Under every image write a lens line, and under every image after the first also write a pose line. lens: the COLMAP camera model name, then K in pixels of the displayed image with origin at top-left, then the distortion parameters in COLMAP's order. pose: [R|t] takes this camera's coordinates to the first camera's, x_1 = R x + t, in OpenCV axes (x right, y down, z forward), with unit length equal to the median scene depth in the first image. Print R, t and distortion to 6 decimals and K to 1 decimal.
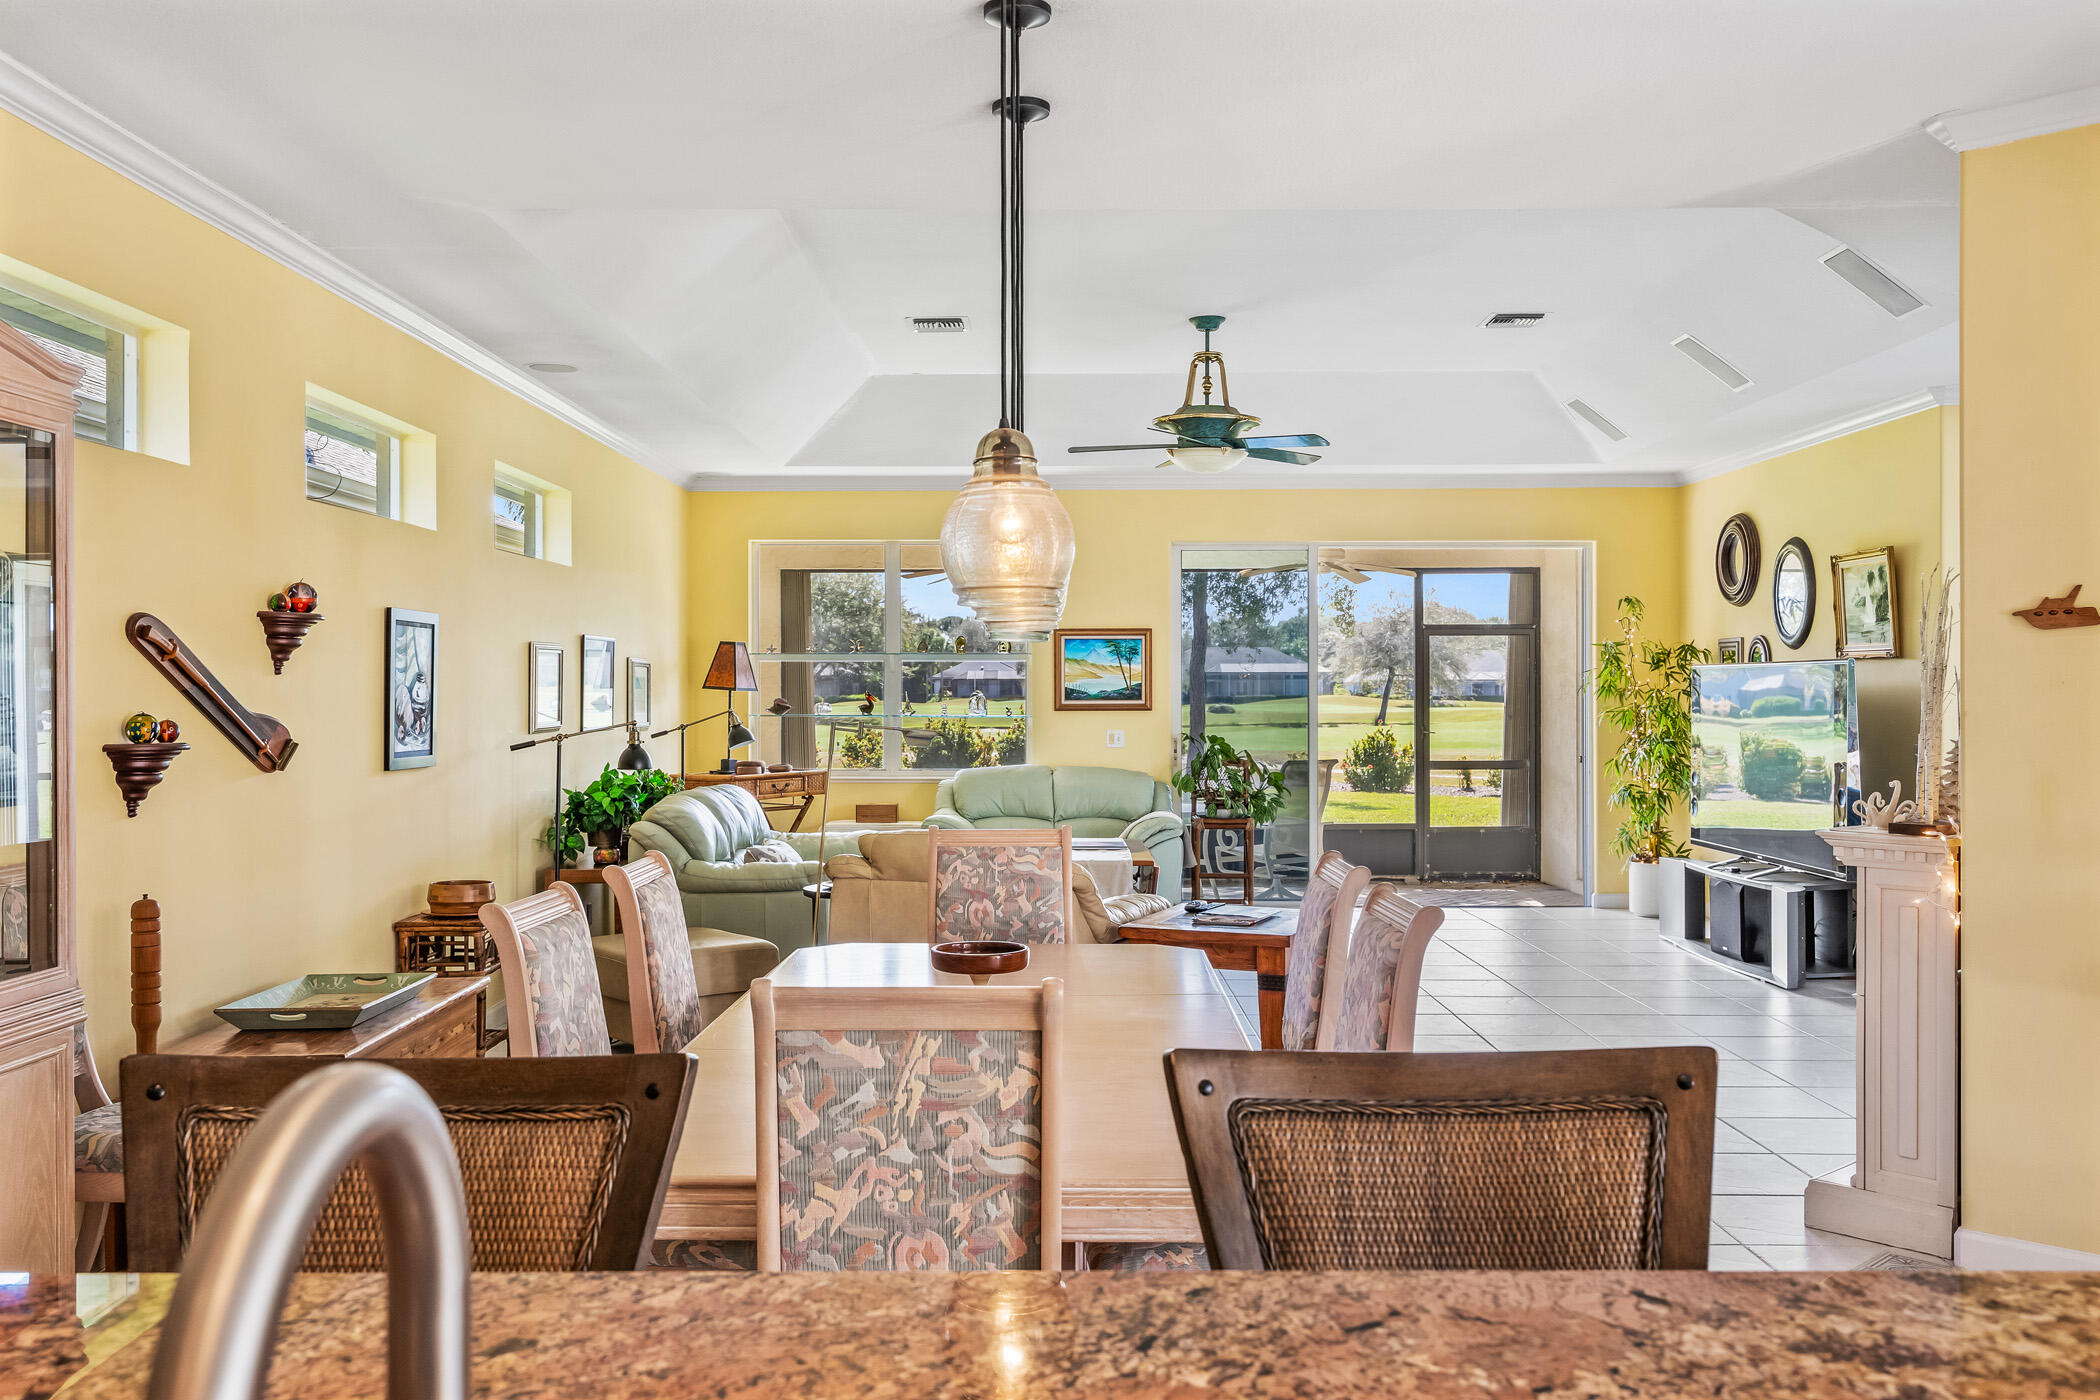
lens RADIAL K [[1767.8, 0, 1053.0], [0, 1767.8, 691.9], [0, 0, 1]] dist [0.002147, 0.024215]
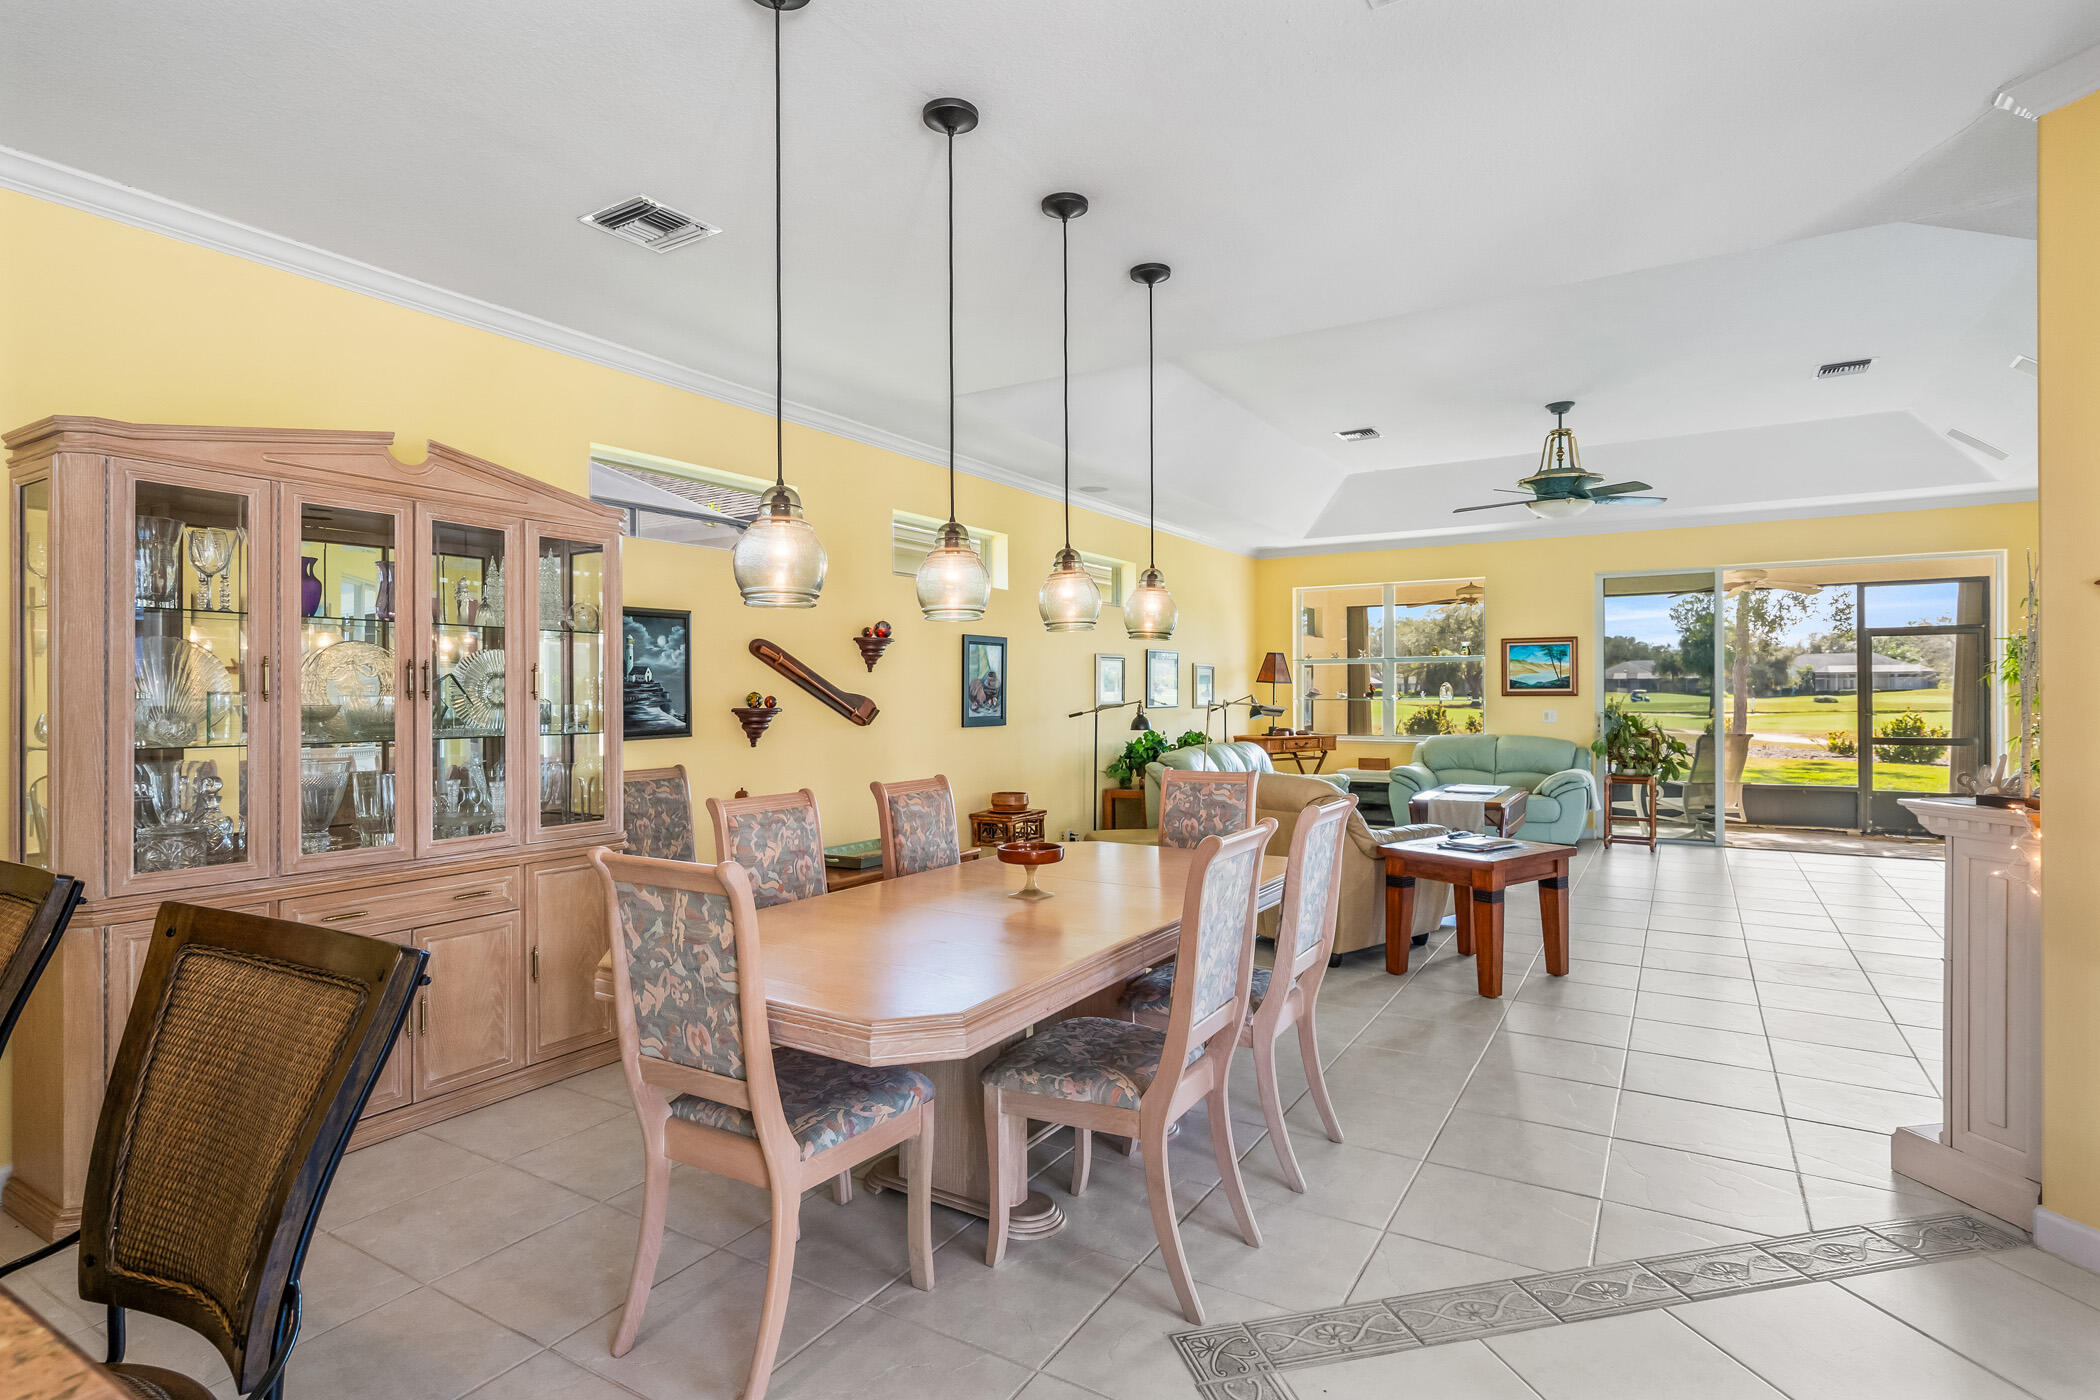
lens RADIAL K [[1059.9, 0, 1046.4], [0, 1059.9, 692.7], [0, 0, 1]] dist [0.003126, 0.001302]
pose [[0.853877, -0.001838, -0.520472, 0.137091], [0.003646, 0.999990, 0.002450, 0.004623], [0.520463, -0.003989, 0.853875, 0.080125]]
